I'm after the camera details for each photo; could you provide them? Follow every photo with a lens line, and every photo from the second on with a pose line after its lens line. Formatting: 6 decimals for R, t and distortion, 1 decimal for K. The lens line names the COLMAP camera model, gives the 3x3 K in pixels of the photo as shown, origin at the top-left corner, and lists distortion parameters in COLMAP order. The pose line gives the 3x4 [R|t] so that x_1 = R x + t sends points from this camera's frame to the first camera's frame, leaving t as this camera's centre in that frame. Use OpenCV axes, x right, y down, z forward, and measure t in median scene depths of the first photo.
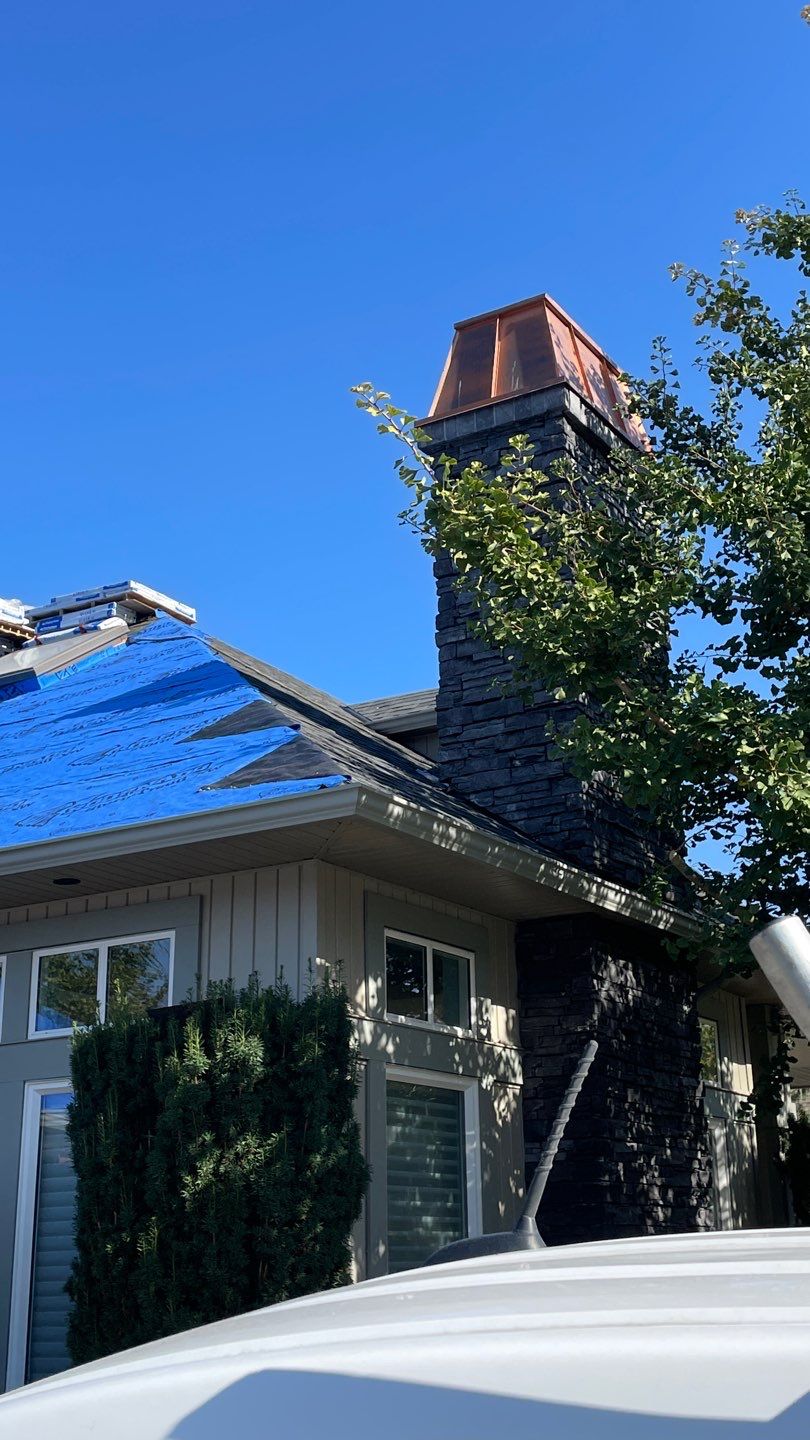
lens RADIAL K [[1663.4, 0, 462.3], [0, 1663.4, 664.3], [0, 0, 1]] dist [0.021060, 0.032795]
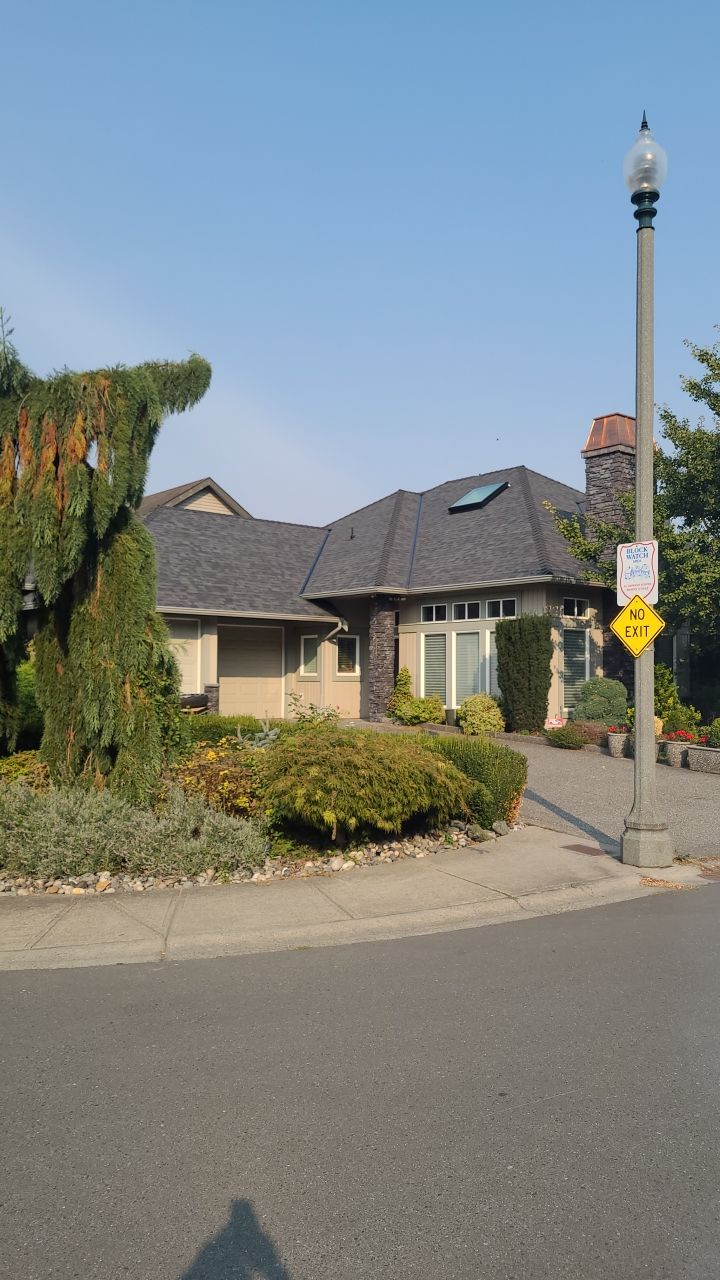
lens RADIAL K [[915.7, 0, 360.0], [0, 915.7, 640.0], [0, 0, 1]] dist [0.006952, 0.002041]
pose [[0.927289, 0.020391, -0.373791, 0.326567], [0.096190, 0.952009, 0.290561, -0.439727], [0.361777, -0.305389, 0.880826, -1.234653]]
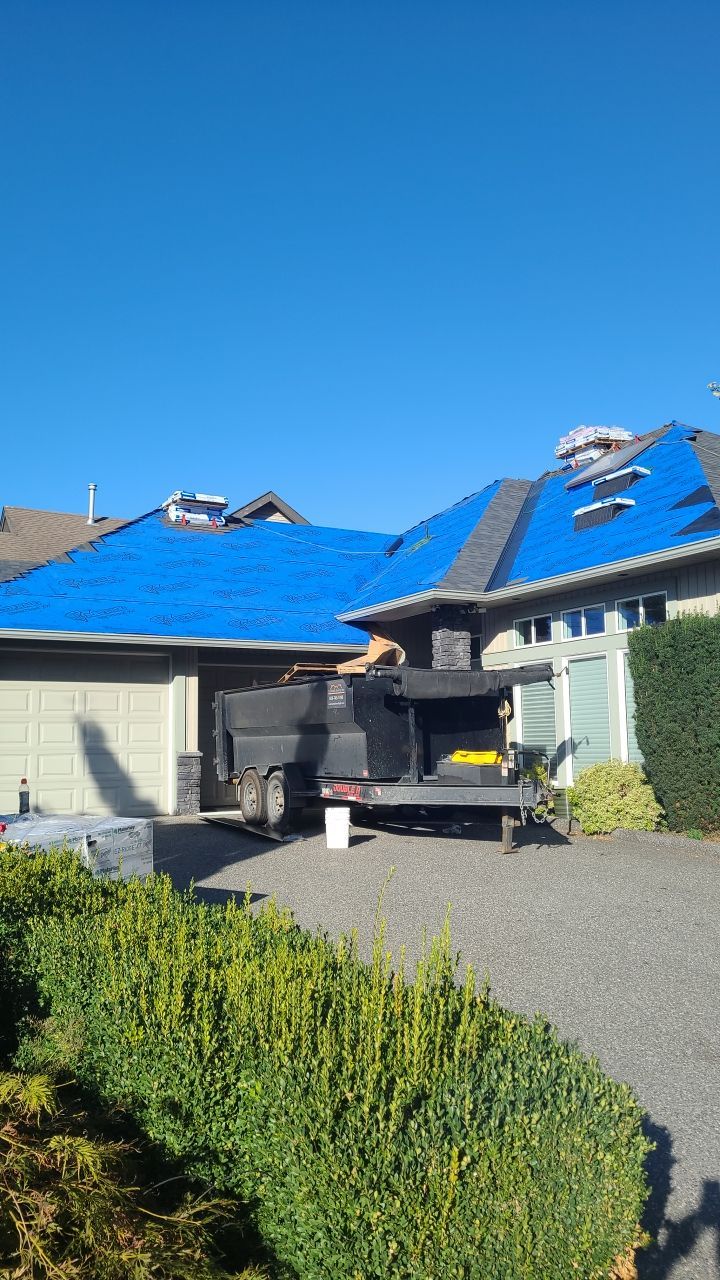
lens RADIAL K [[915.7, 0, 360.0], [0, 915.7, 640.0], [0, 0, 1]] dist [0.006952, 0.002041]
pose [[0.844346, -0.041381, -0.534198, 0.158893], [0.171815, 0.965273, 0.196794, -0.109949], [0.507504, -0.257945, 0.822134, -0.378112]]
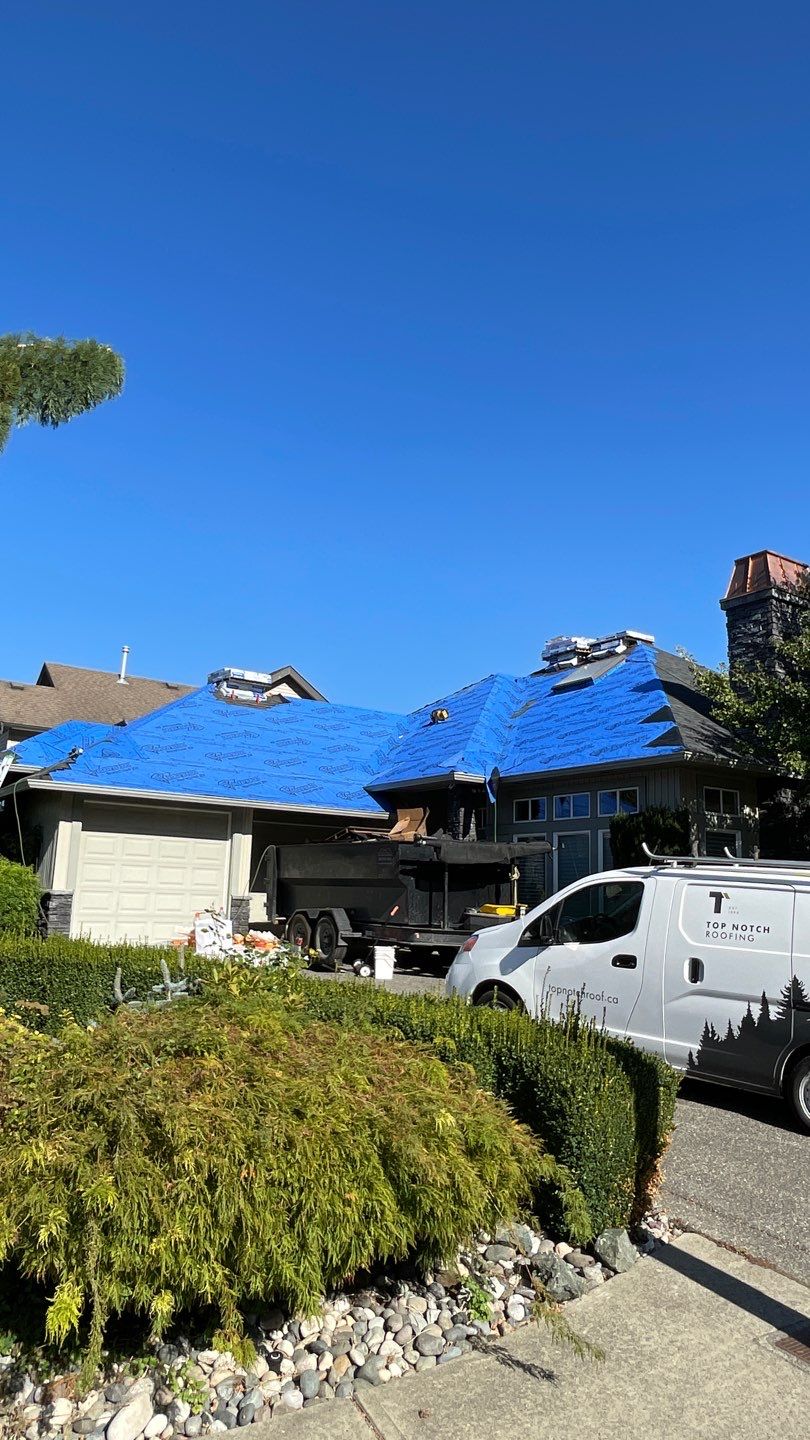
lens RADIAL K [[875.8, 0, 405.0], [0, 875.8, 720.0], [0, 0, 1]] dist [0.001724, 0.000646]
pose [[0.890804, -0.030836, -0.453341, 0.187476], [0.099462, 0.986732, 0.128323, -0.216370], [0.443369, -0.159401, 0.882052, -0.656013]]
